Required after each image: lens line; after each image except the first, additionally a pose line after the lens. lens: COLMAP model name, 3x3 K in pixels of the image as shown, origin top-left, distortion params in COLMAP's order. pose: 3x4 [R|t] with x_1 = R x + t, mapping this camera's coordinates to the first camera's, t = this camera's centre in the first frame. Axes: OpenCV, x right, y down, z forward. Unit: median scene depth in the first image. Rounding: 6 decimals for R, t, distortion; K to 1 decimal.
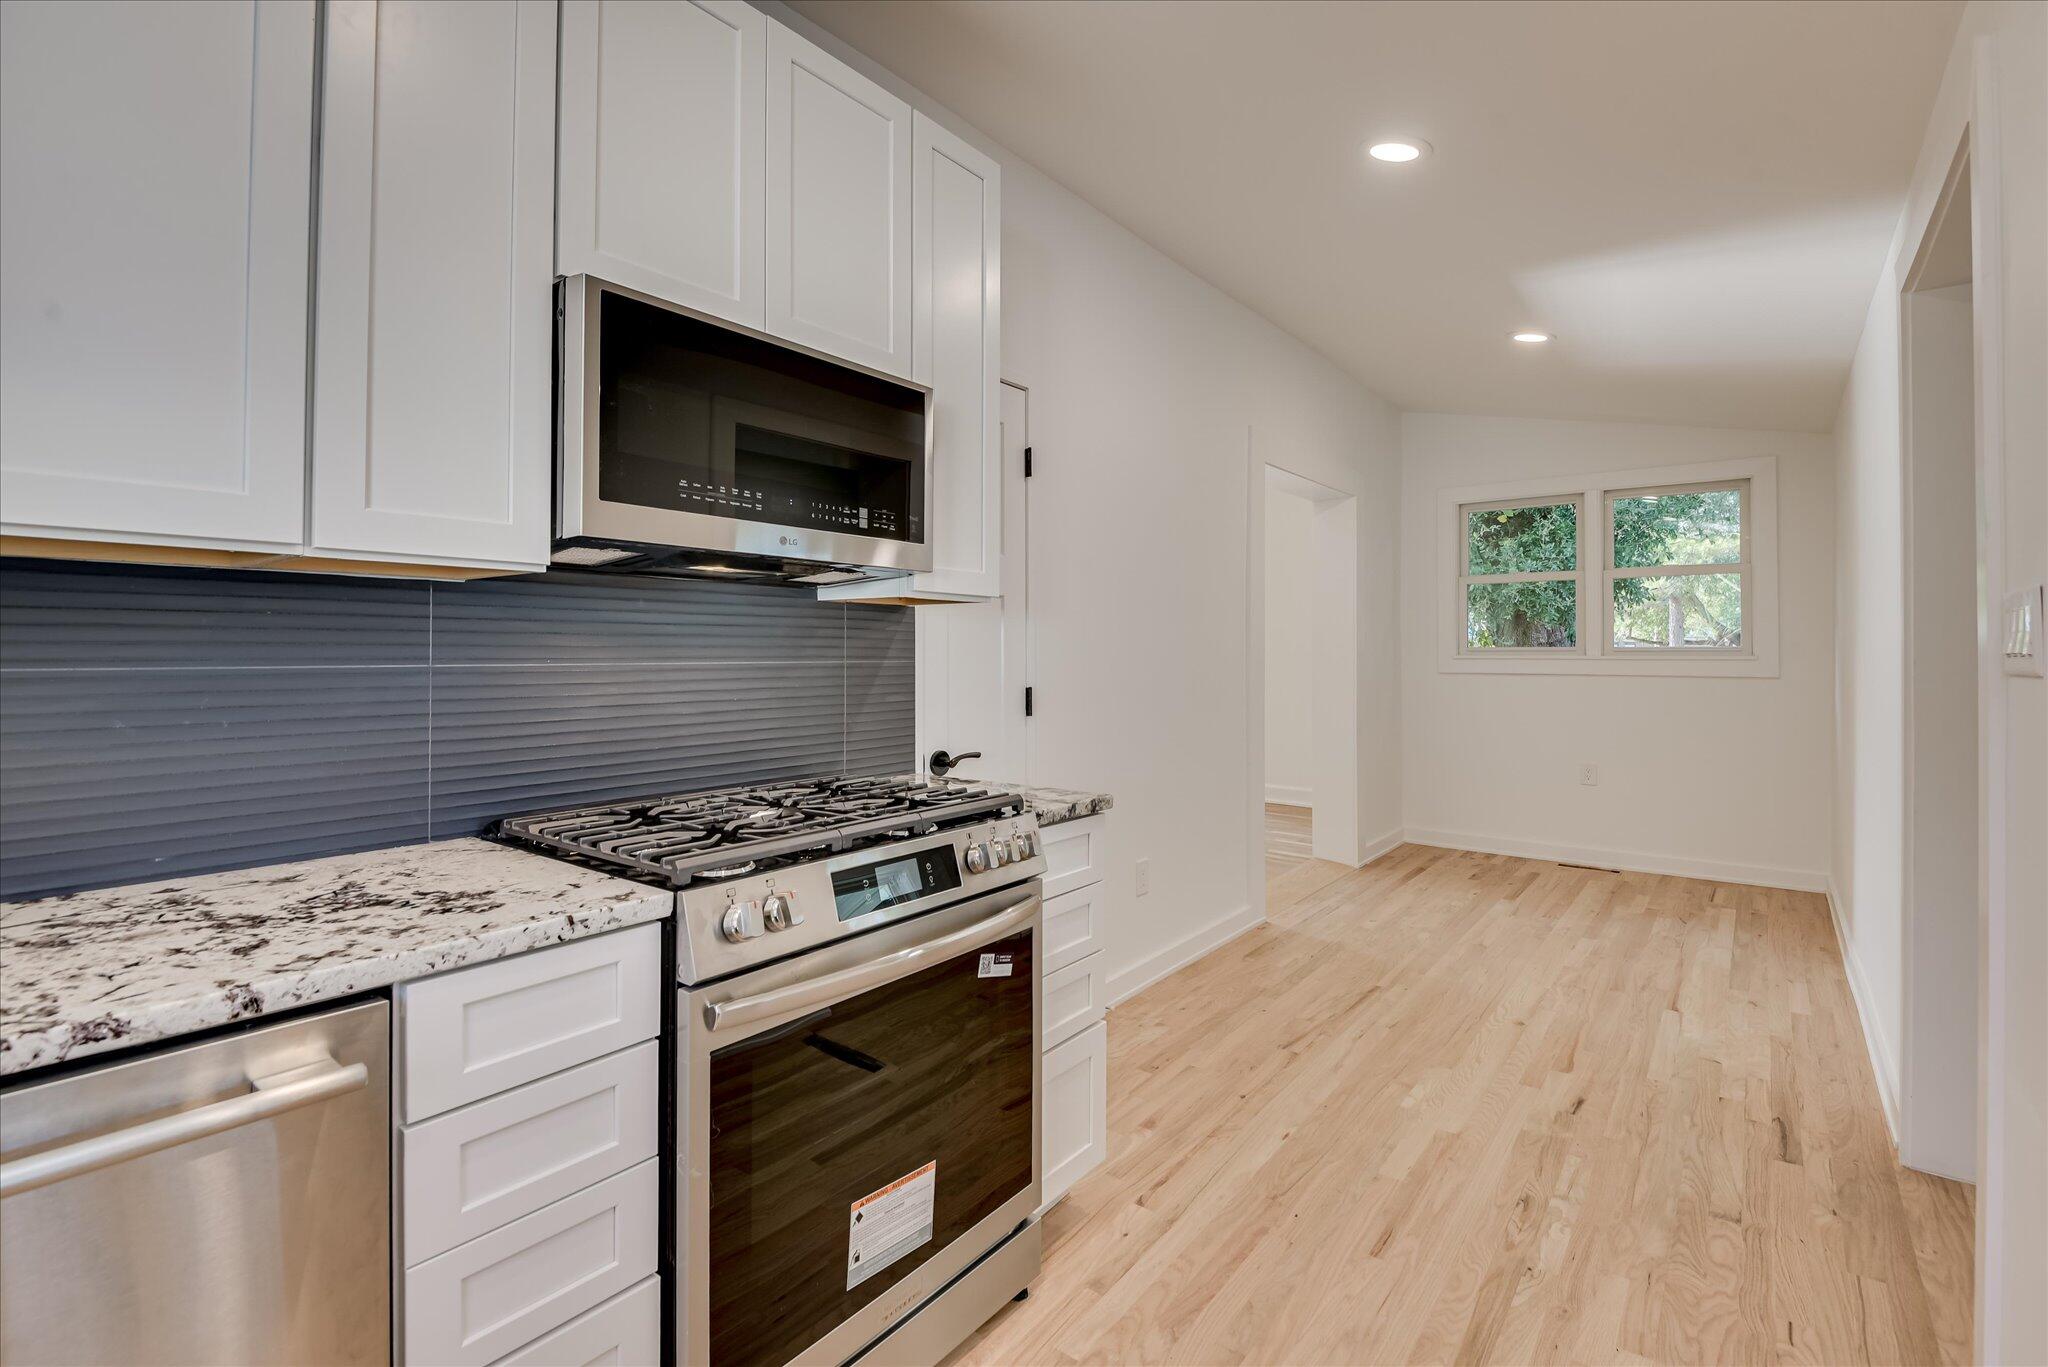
lens RADIAL K [[950.4, 0, 1022.8], [0, 950.4, 648.2], [0, 0, 1]] dist [0.000736, 0.000240]
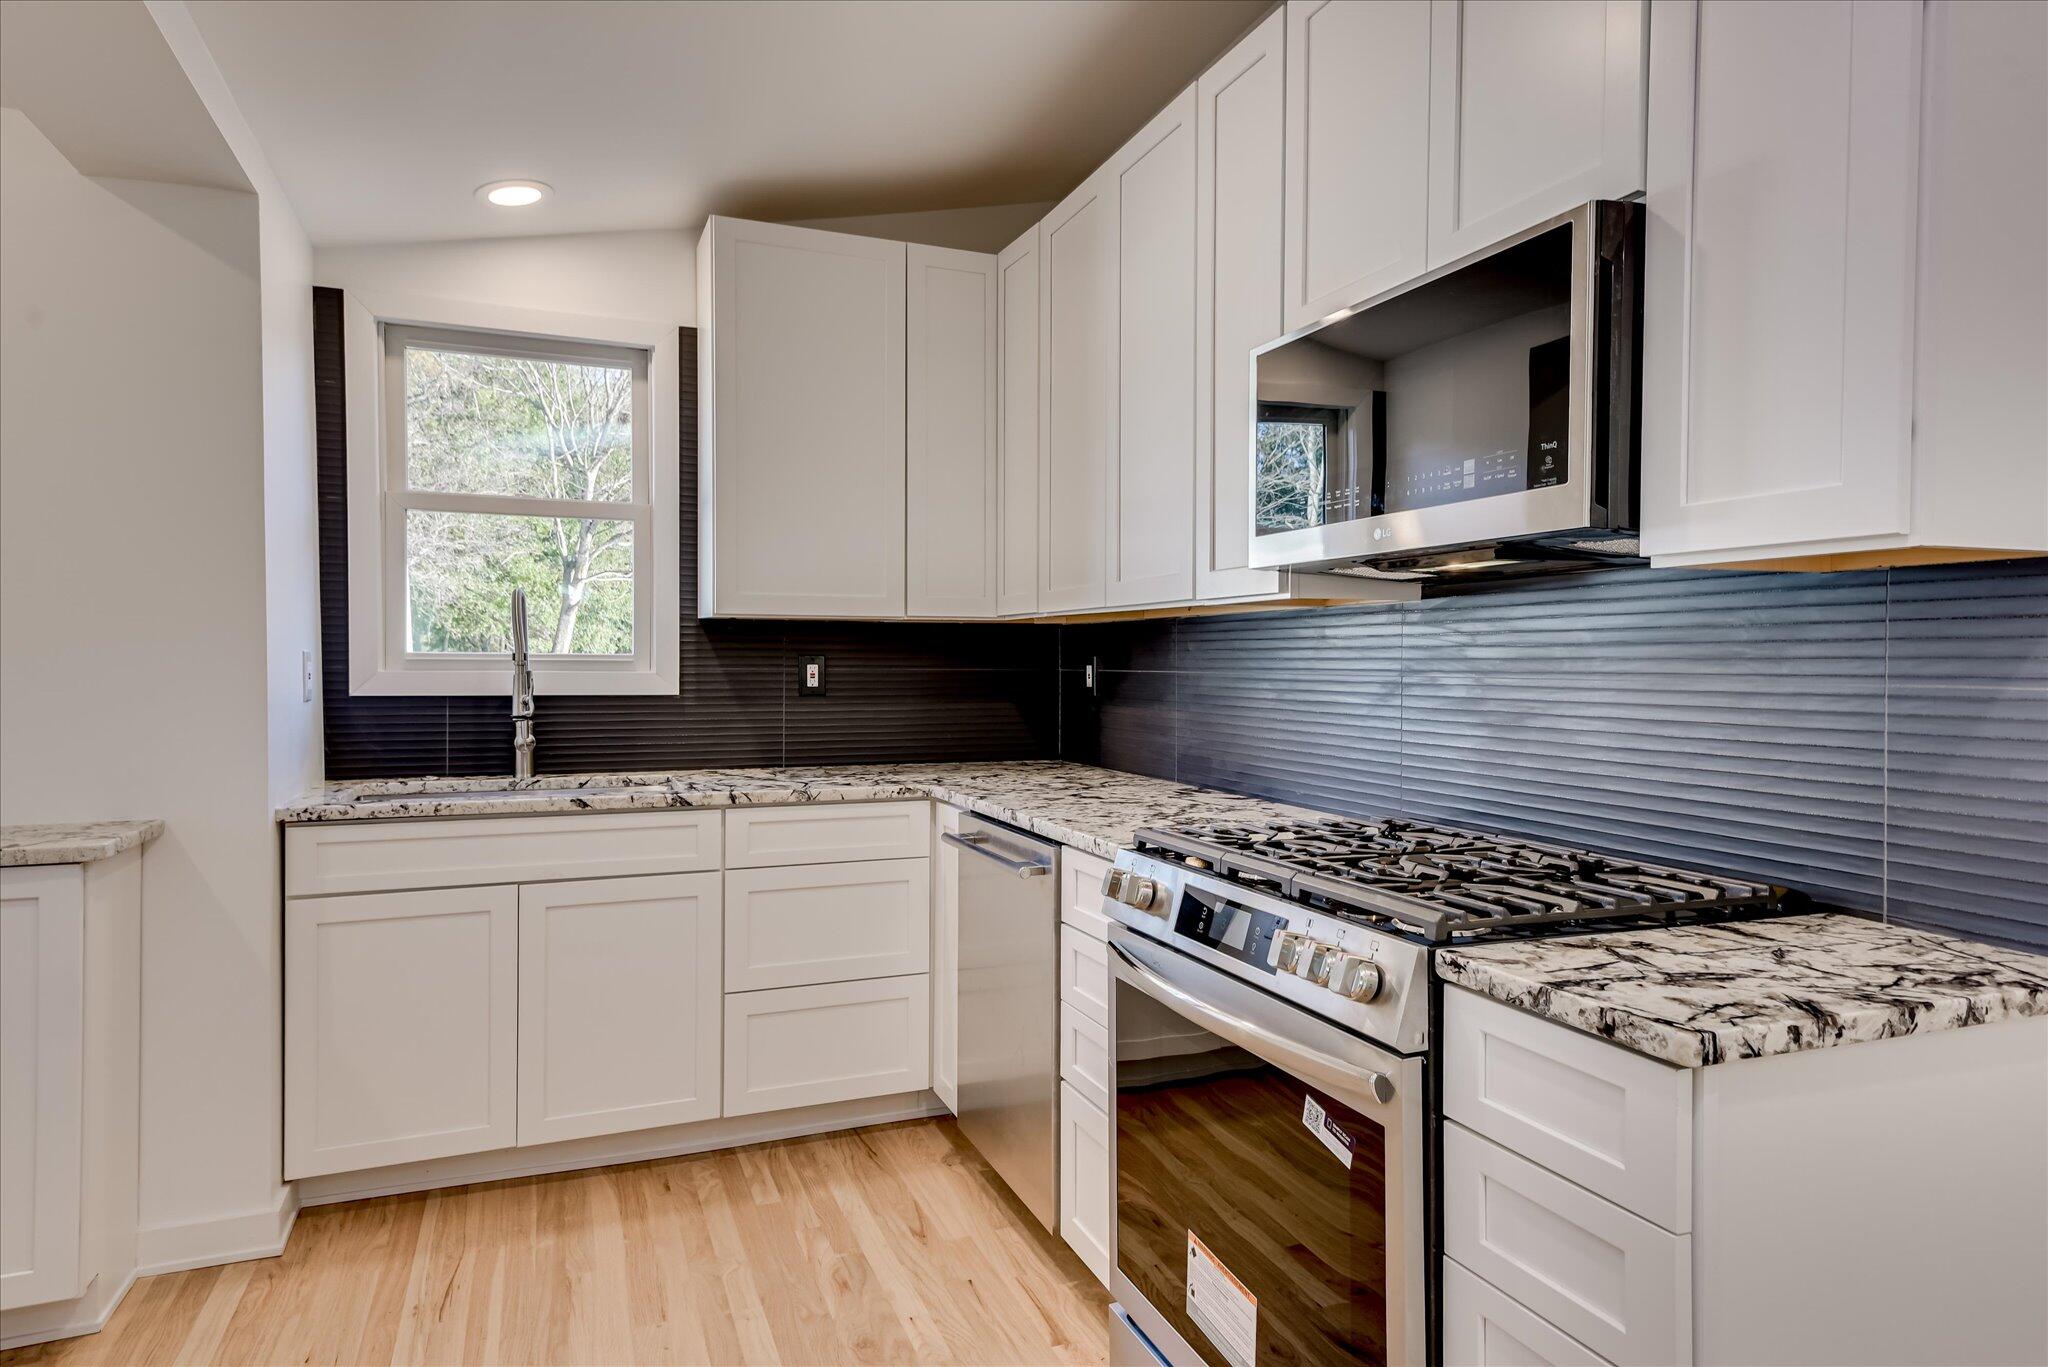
lens RADIAL K [[1192.9, 0, 1024.0], [0, 1192.9, 683.5], [0, 0, 1]] dist [0.000945, -0.024346]
pose [[-0.506339, 0.013895, -0.862223, 0.768454], [-0.001089, 0.999859, 0.016753, 0.002691], [0.862334, 0.009421, -0.506253, 1.184443]]
